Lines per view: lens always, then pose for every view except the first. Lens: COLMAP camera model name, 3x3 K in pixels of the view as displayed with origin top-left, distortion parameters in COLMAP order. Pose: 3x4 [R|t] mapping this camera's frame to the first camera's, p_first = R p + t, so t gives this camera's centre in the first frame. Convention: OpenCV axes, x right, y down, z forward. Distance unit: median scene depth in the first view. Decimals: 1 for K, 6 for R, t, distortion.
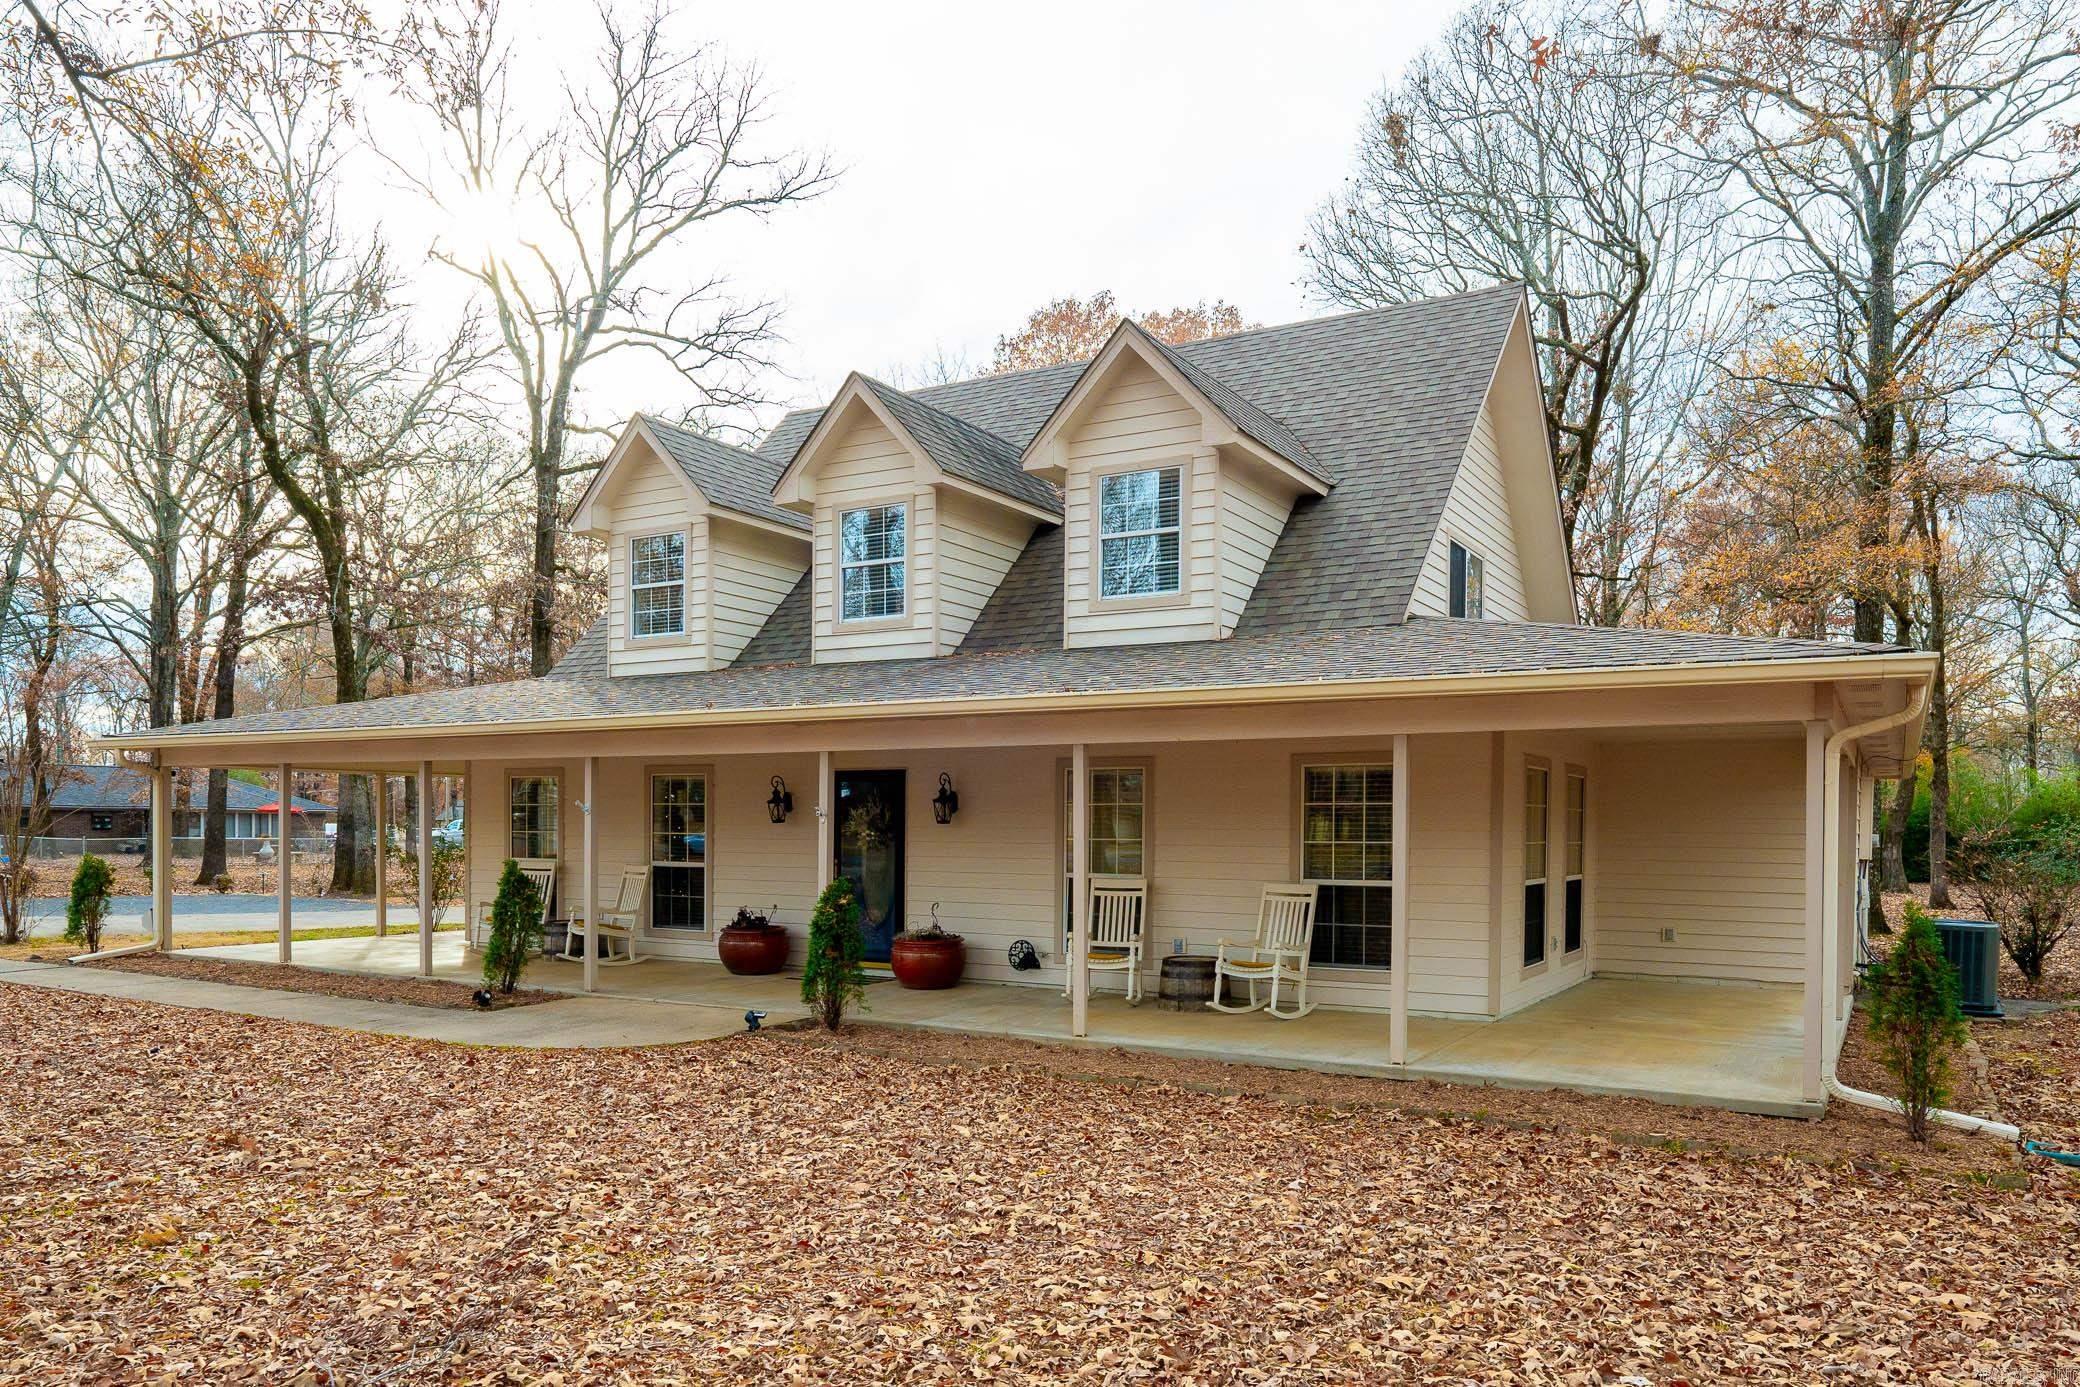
lens RADIAL K [[1357.3, 0, 1046.9], [0, 1357.3, 836.0], [0, 0, 1]] dist [-0.004253, -0.003650]
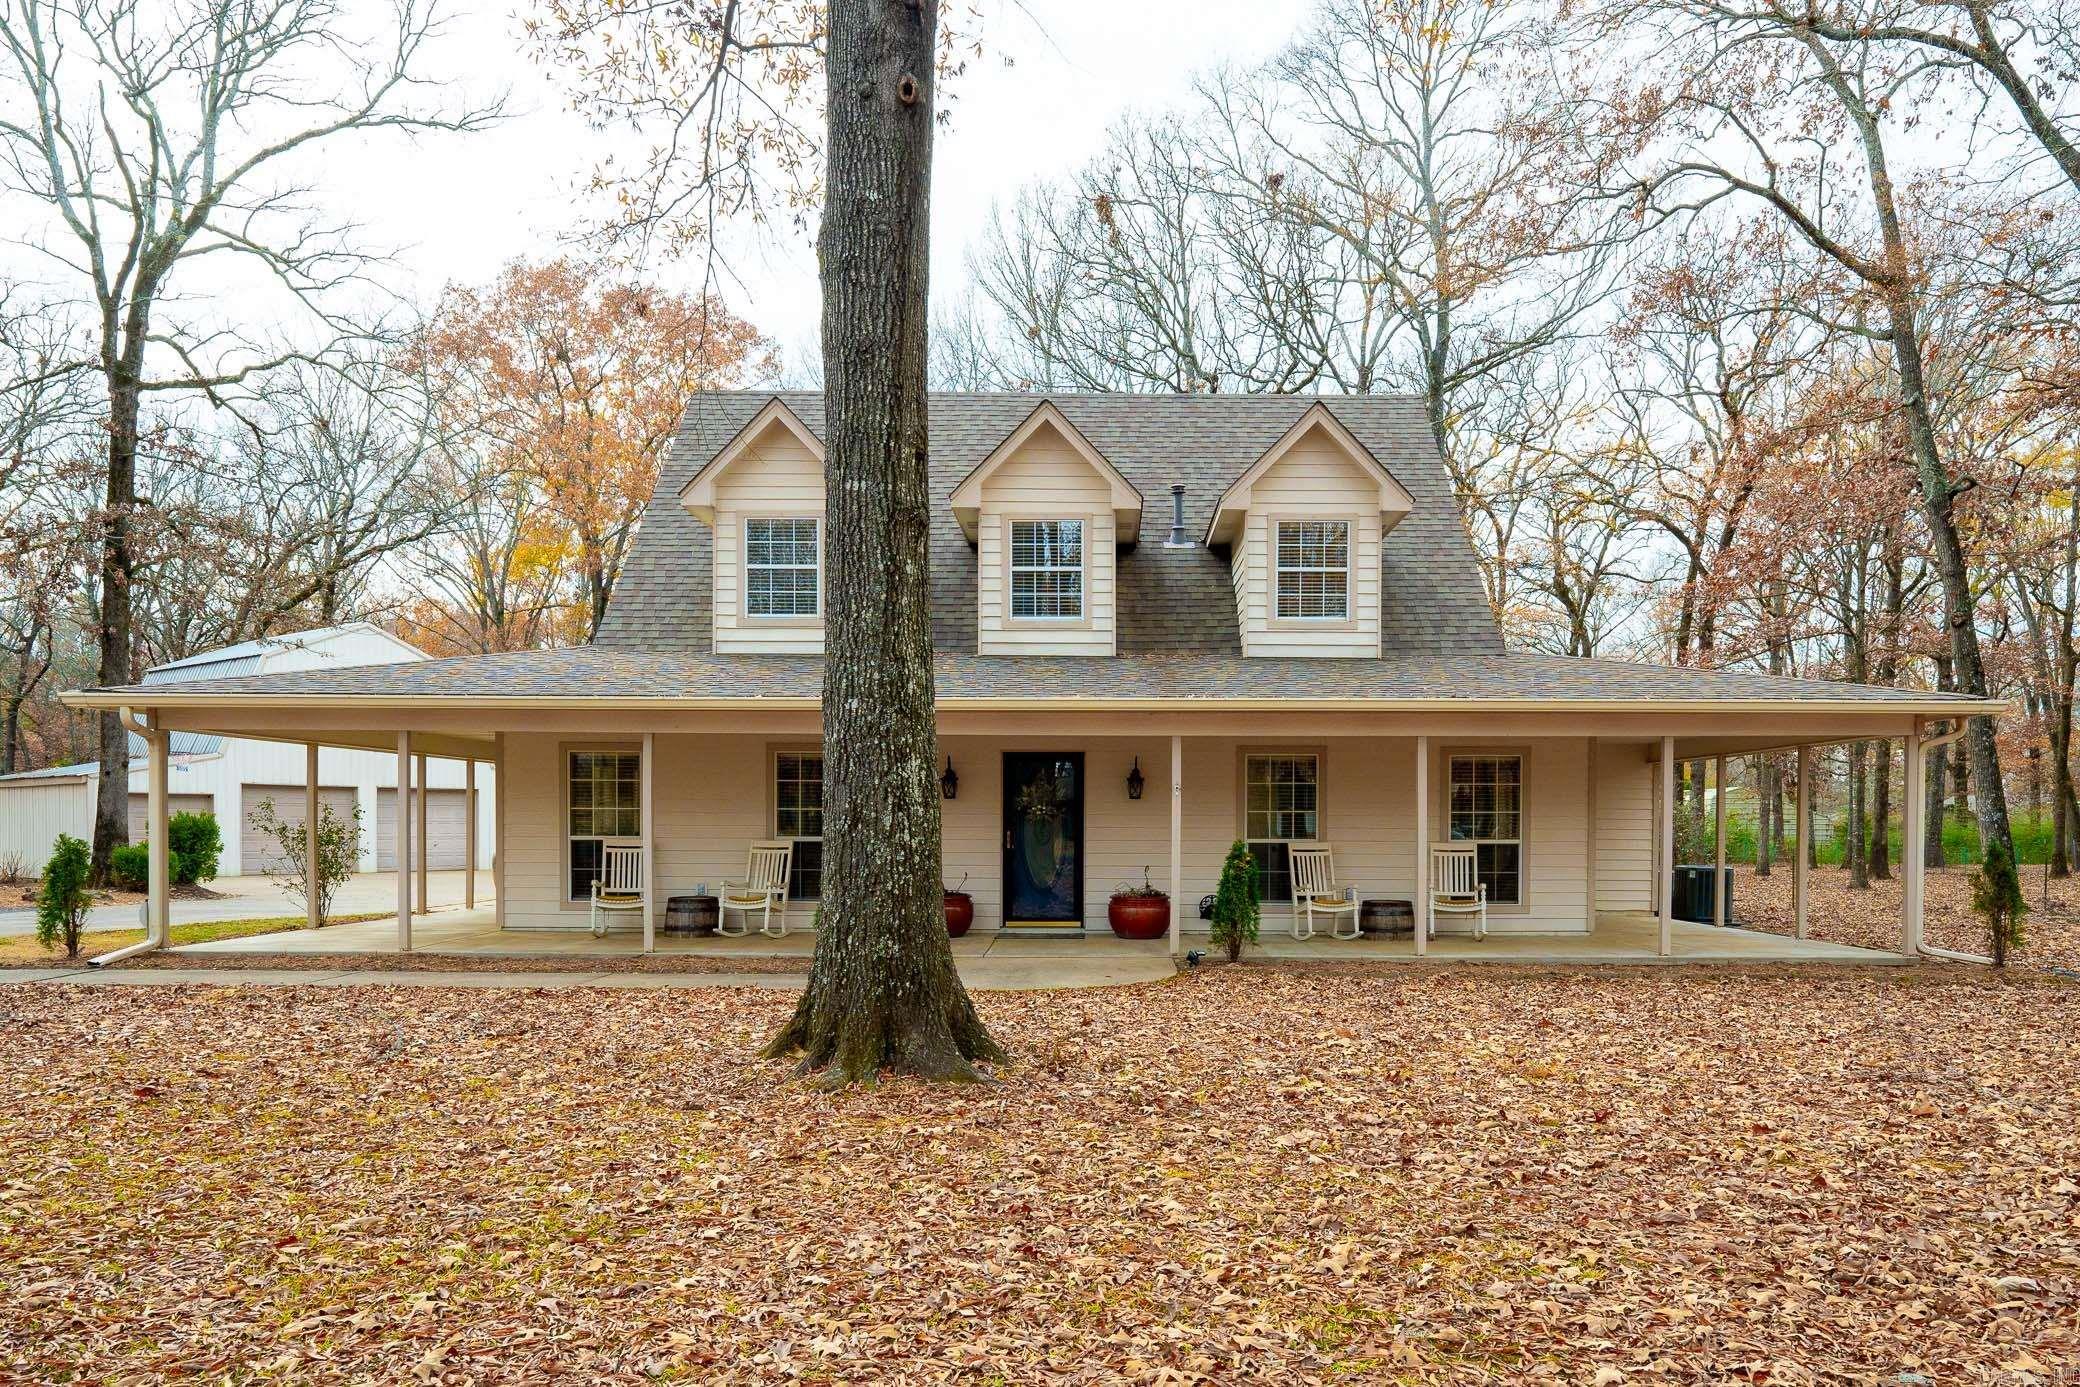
lens RADIAL K [[1357.3, 0, 1046.9], [0, 1357.3, 836.0], [0, 0, 1]] dist [-0.004253, -0.003650]
pose [[0.883885, -0.007191, 0.467650, -0.713683], [0.004043, 0.999962, 0.007735, 0.014314], [-0.467688, -0.004946, 0.883880, -0.006278]]
